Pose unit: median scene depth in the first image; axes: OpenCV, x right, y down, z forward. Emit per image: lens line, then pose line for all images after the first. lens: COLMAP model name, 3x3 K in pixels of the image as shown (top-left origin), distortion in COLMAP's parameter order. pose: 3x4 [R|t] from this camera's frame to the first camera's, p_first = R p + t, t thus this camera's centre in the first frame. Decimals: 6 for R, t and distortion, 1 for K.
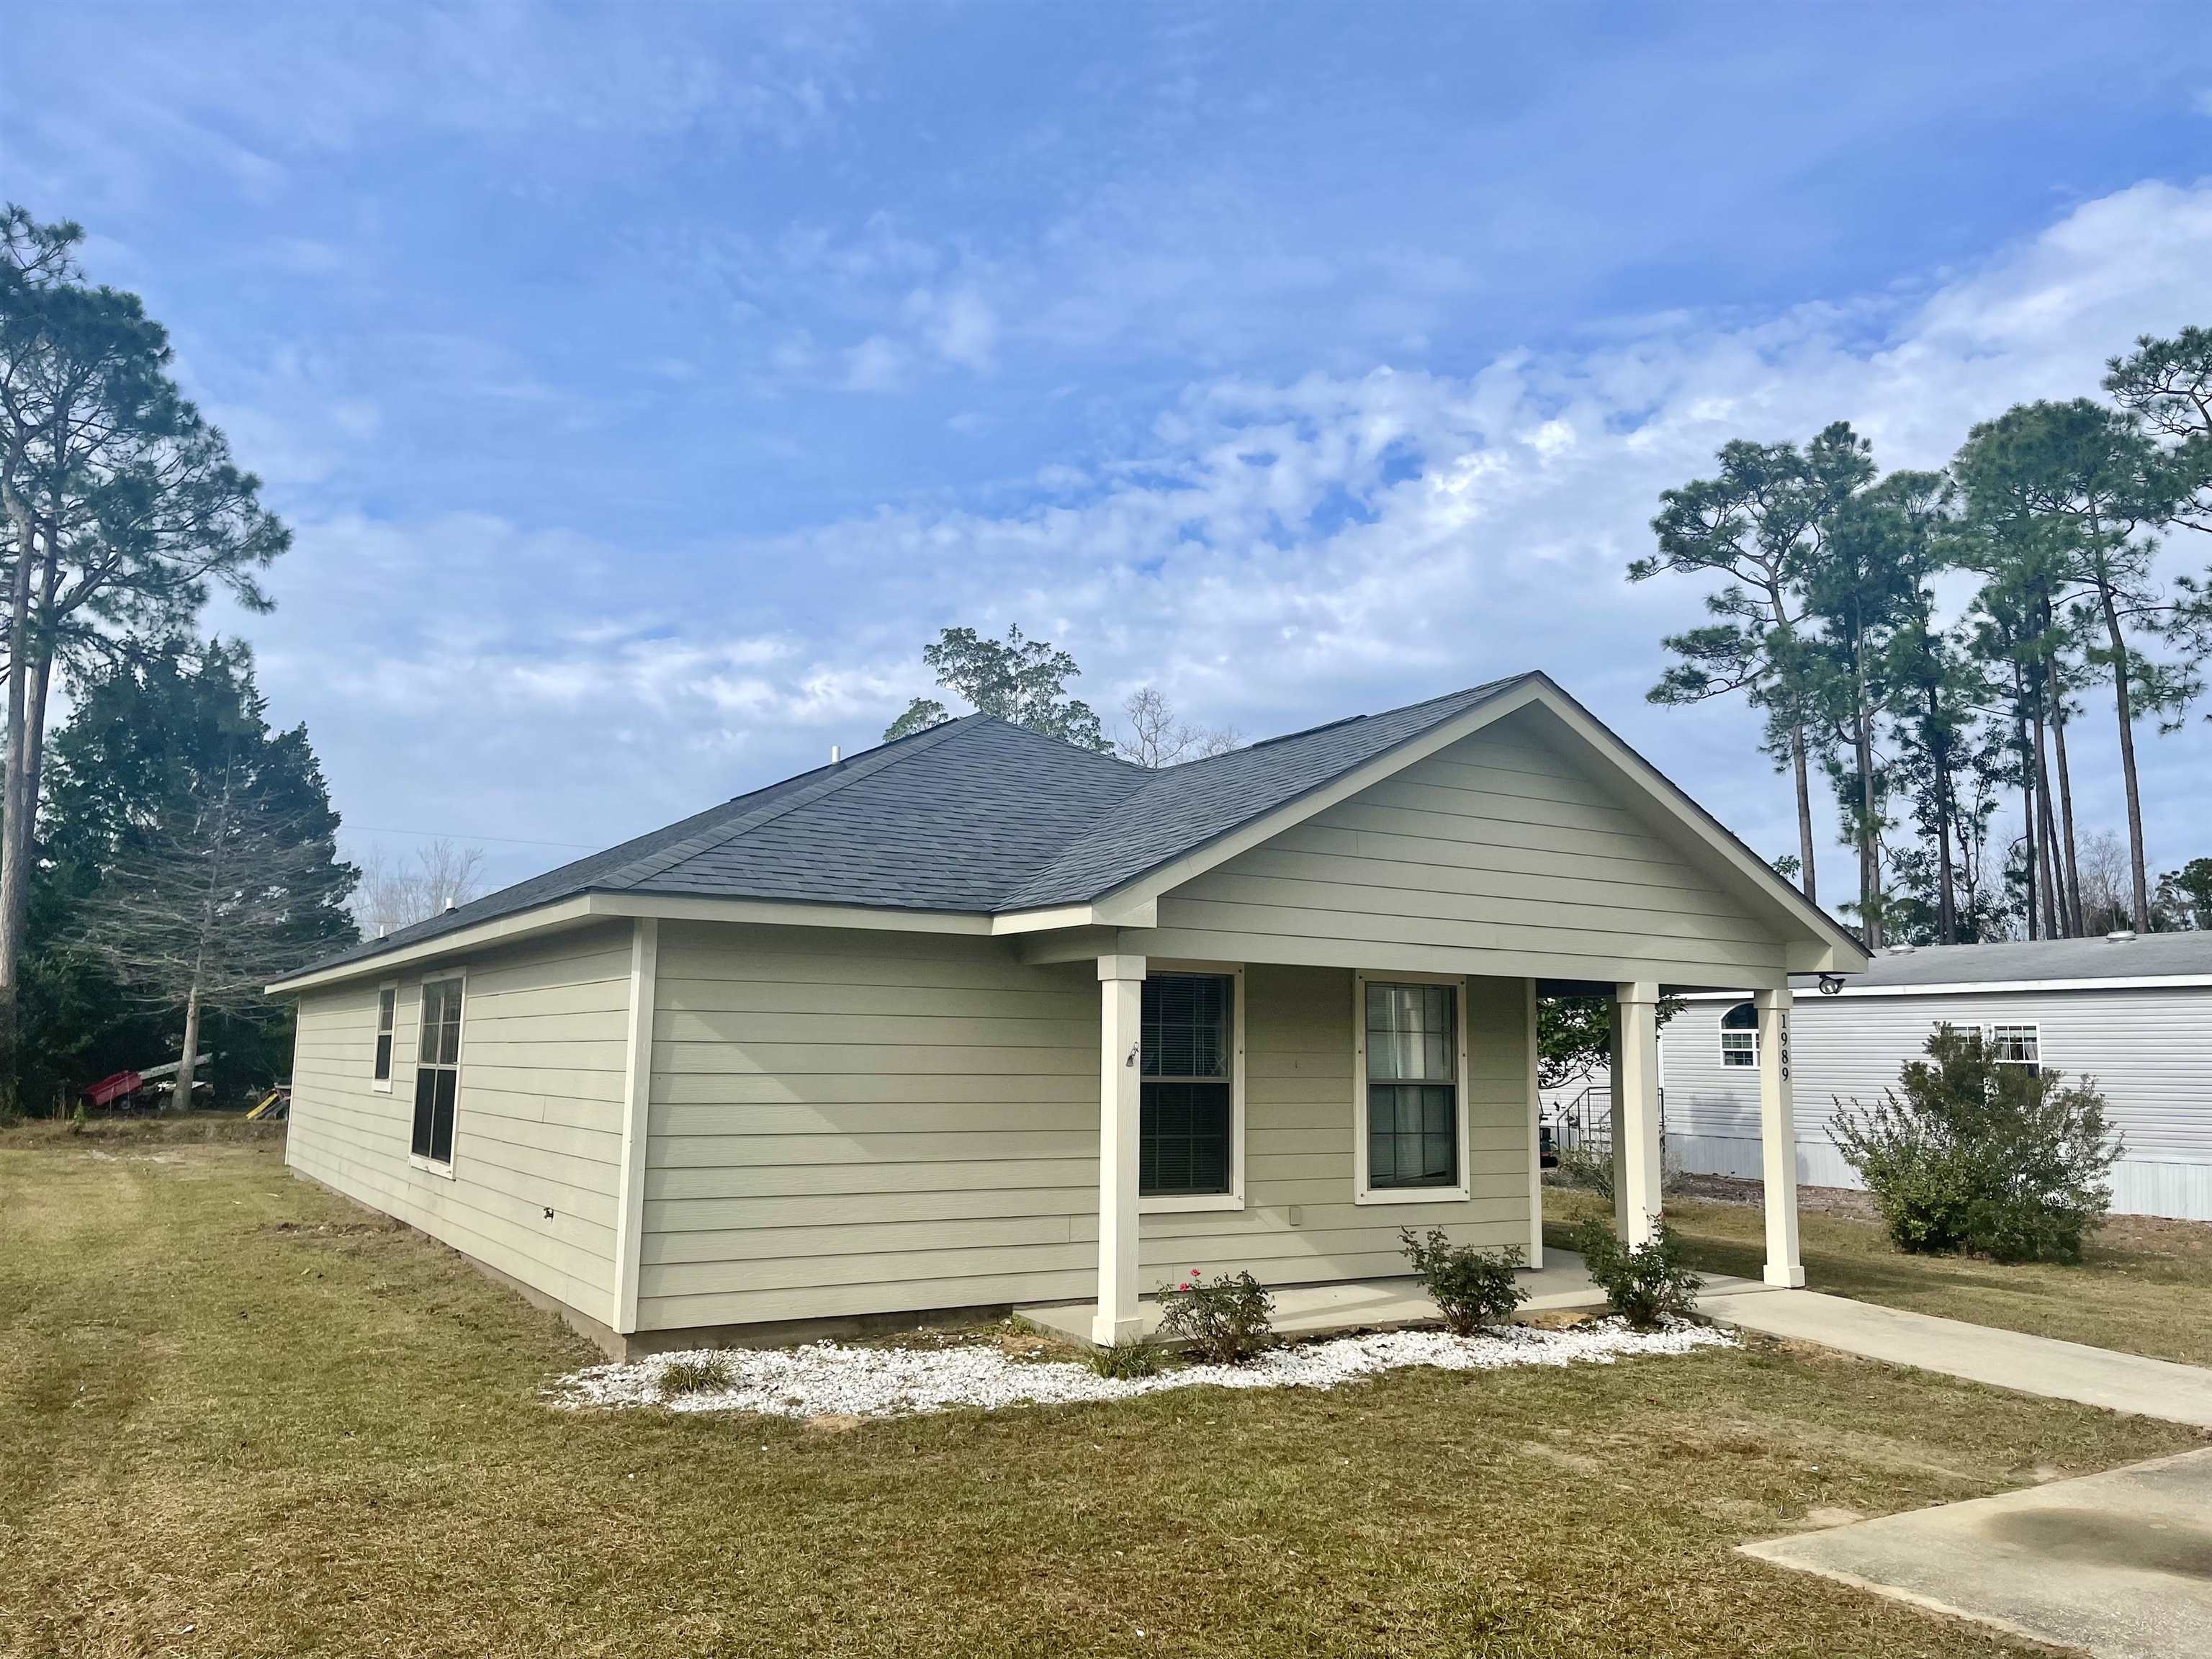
lens RADIAL K [[1669.1, 0, 1111.3], [0, 1669.1, 706.4], [0, 0, 1]] dist [0.060848, -0.001582]
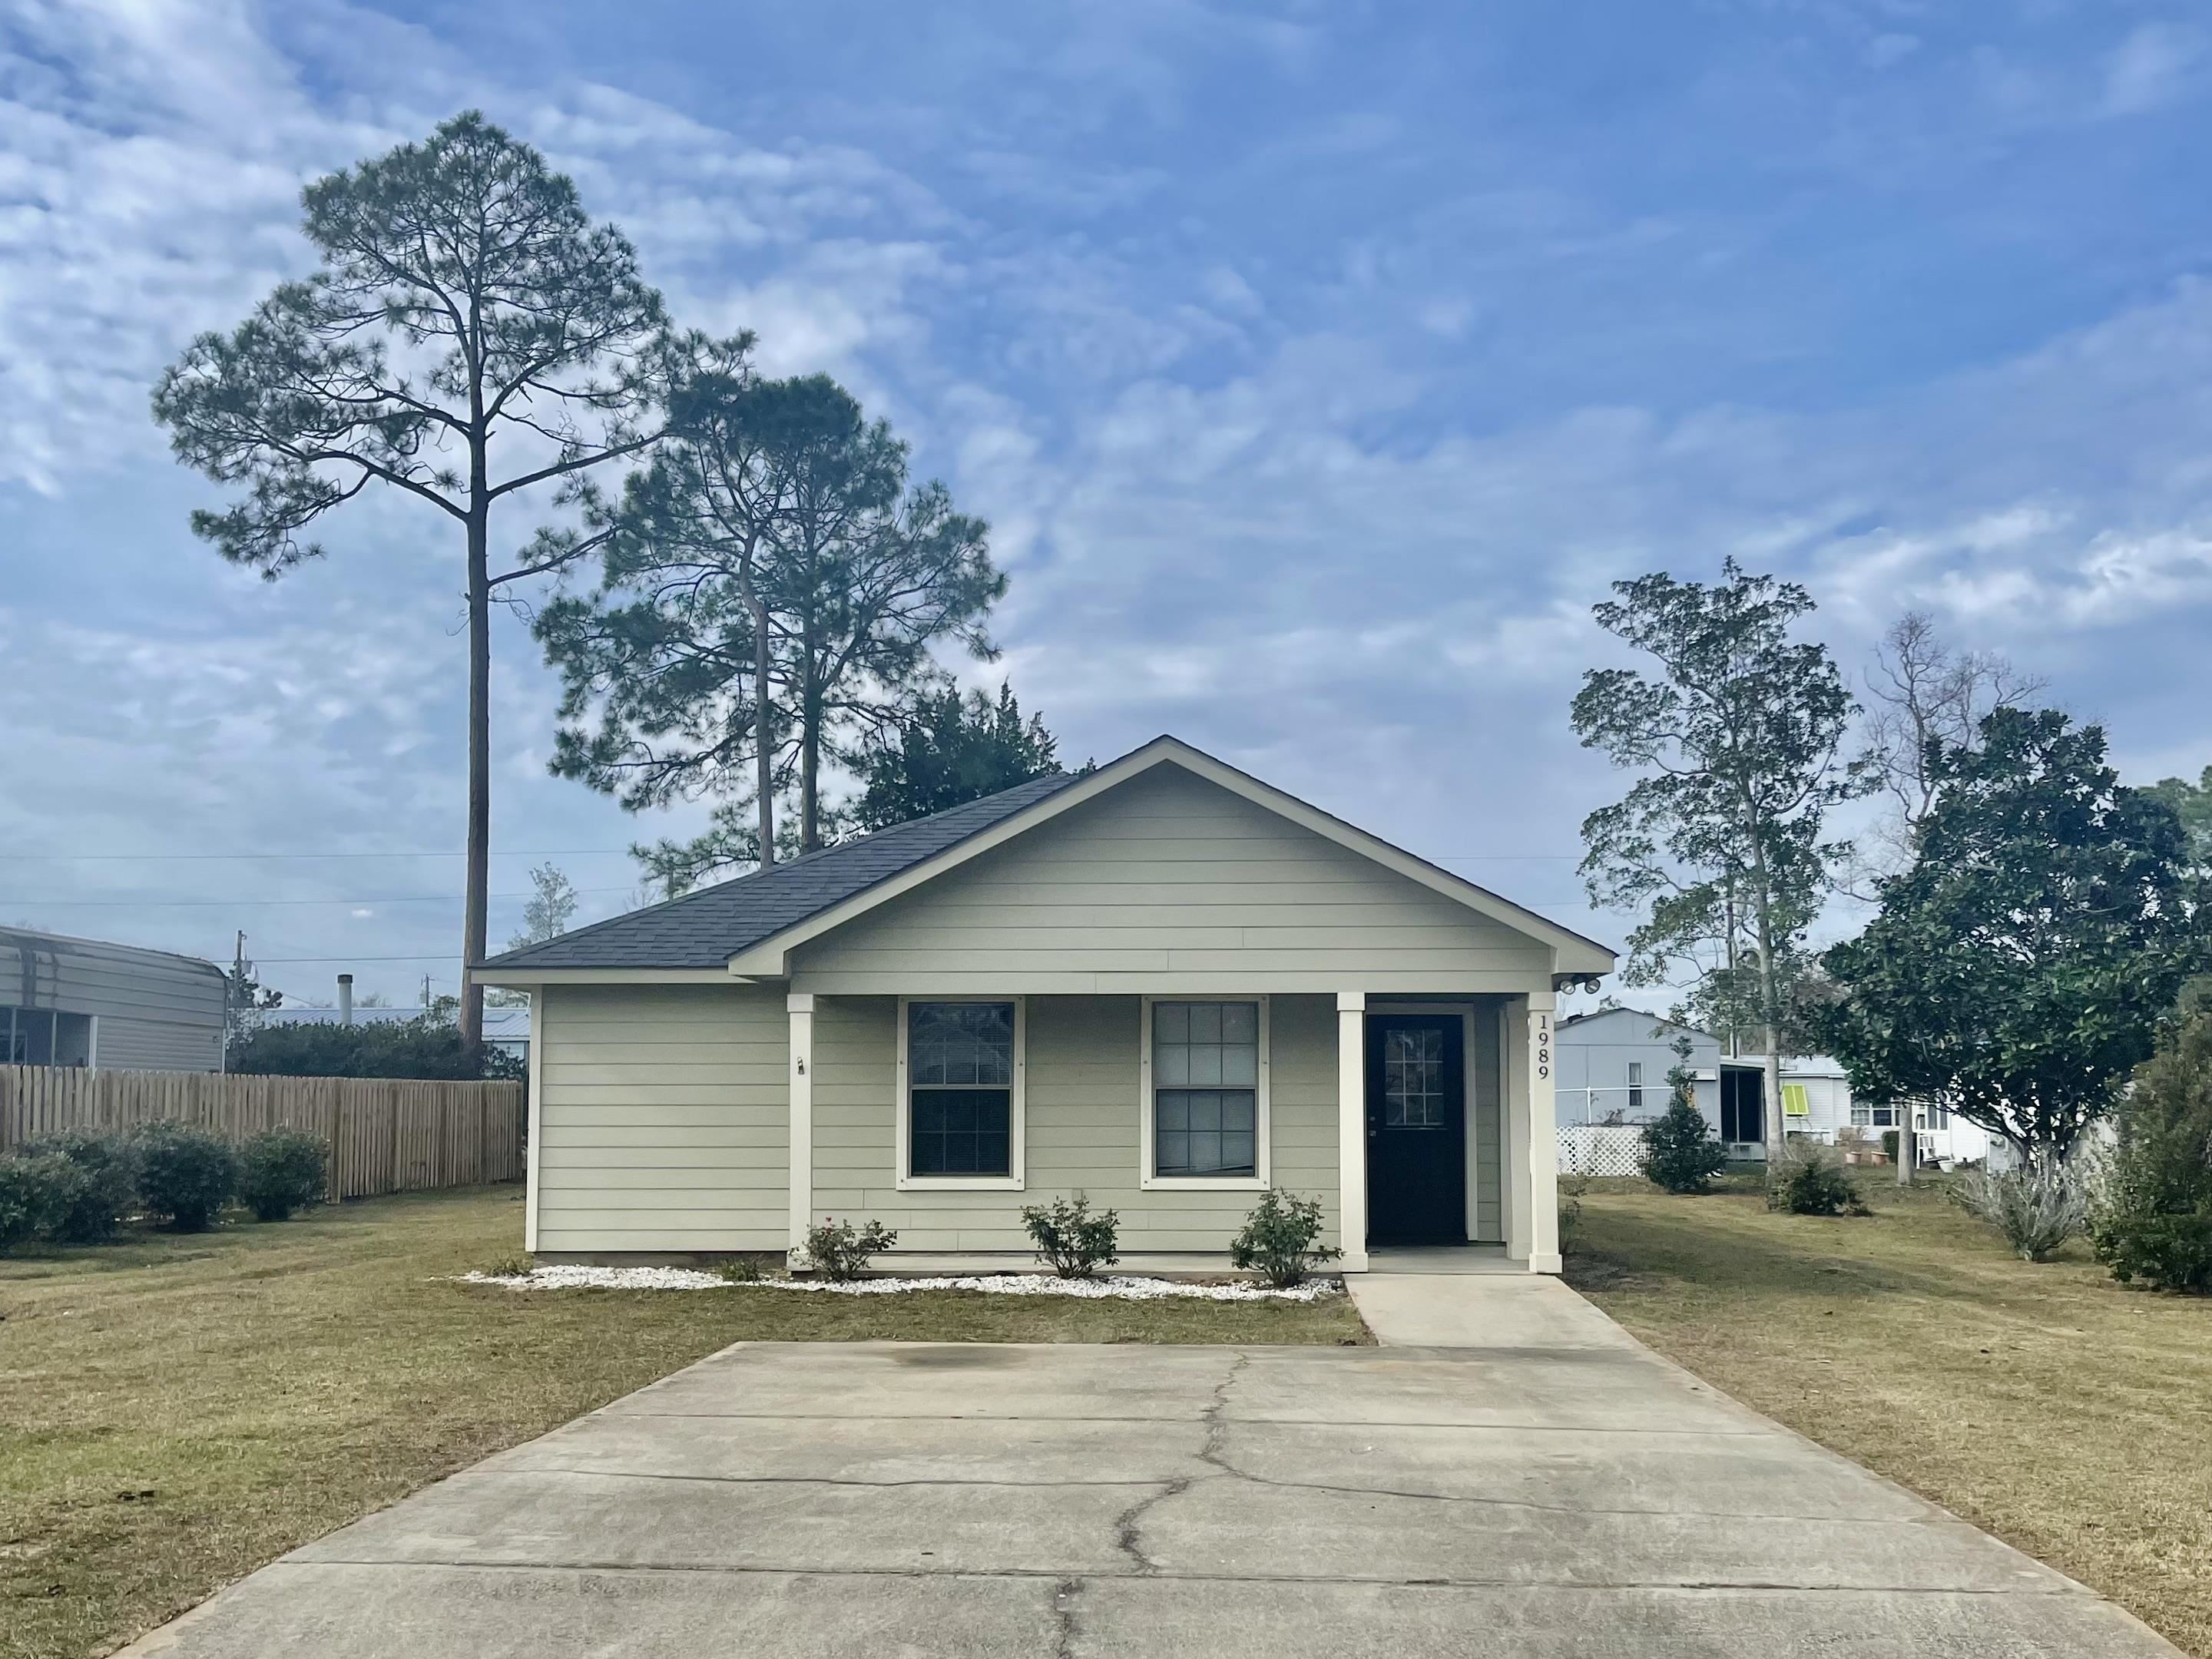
lens RADIAL K [[2318.0, 0, 1106.0], [0, 2318.0, 829.5], [0, 0, 1]] dist [0.009219, -0.004806]
pose [[0.817108, -0.081635, -0.570675, 0.323510], [0.129778, 0.990561, 0.044120, -0.007900], [0.561687, -0.110112, 0.819990, -0.093344]]
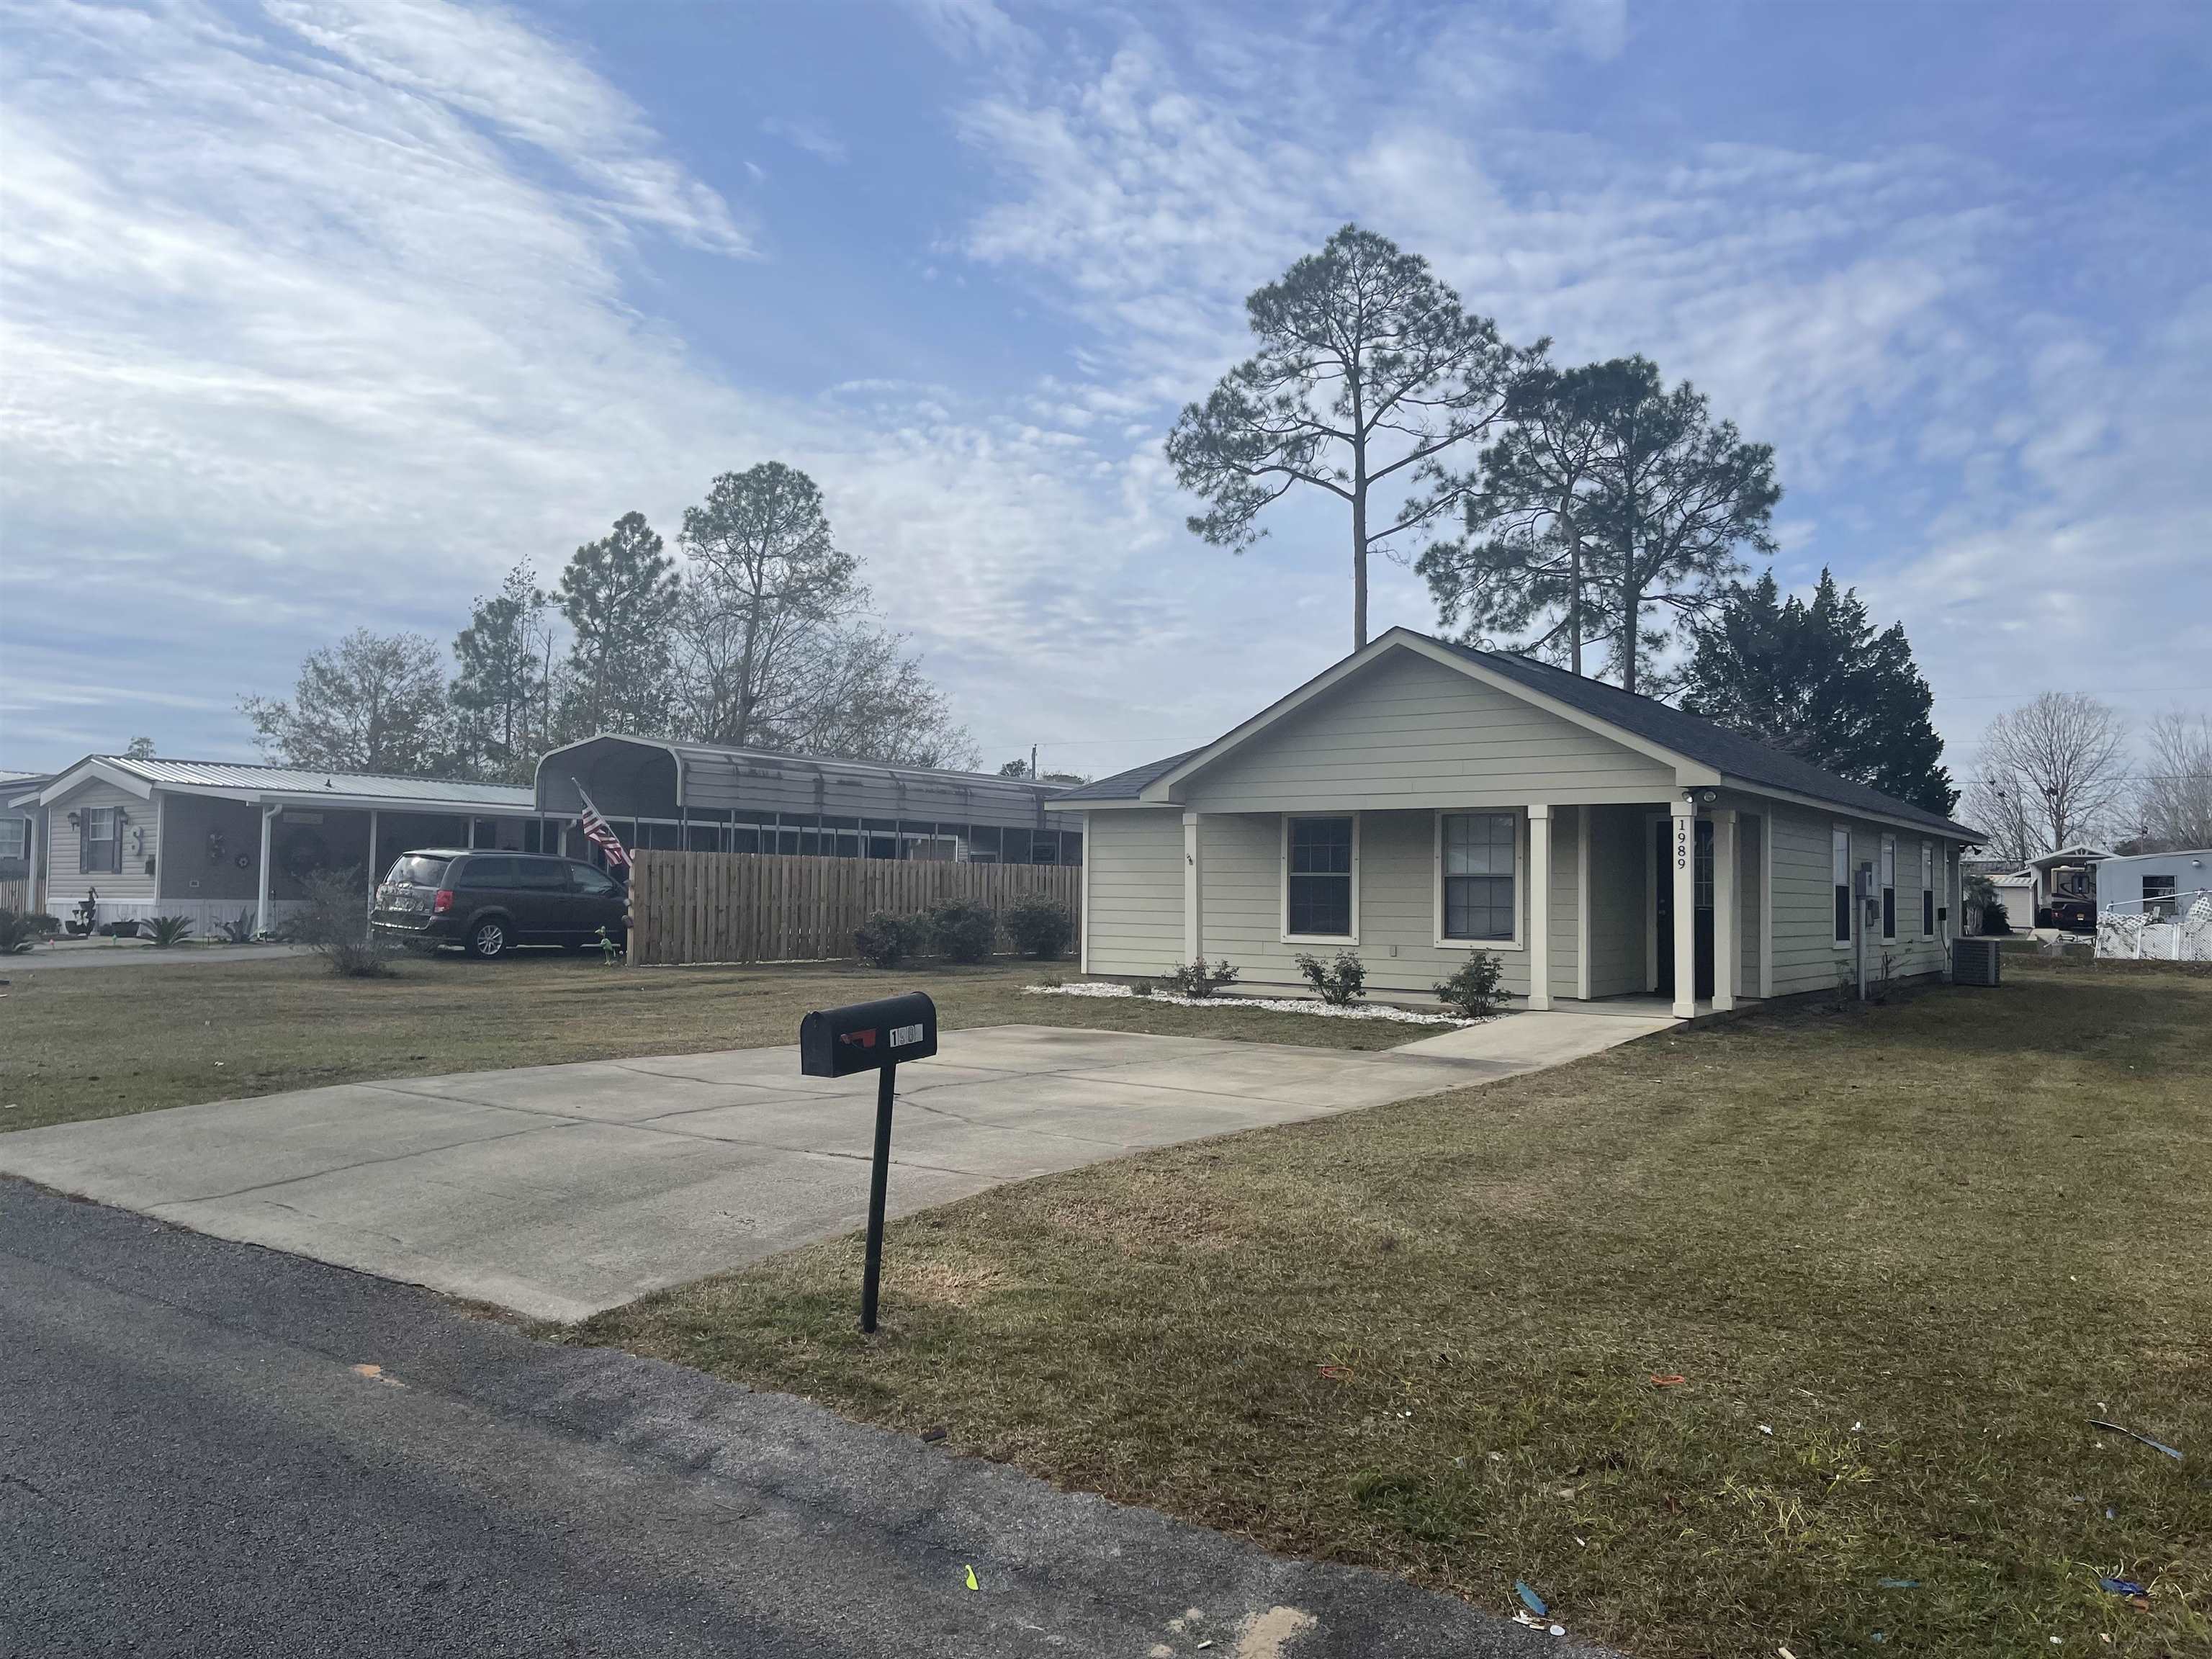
lens RADIAL K [[1621.0, 0, 1108.6], [0, 1621.0, 789.0], [0, 0, 1]] dist [-0.011656, -0.002926]
pose [[0.348462, -0.066816, -0.934938, 0.464237], [0.188251, 0.982121, -0.000024, 0.025235], [0.918224, -0.175995, 0.354810, 0.050406]]
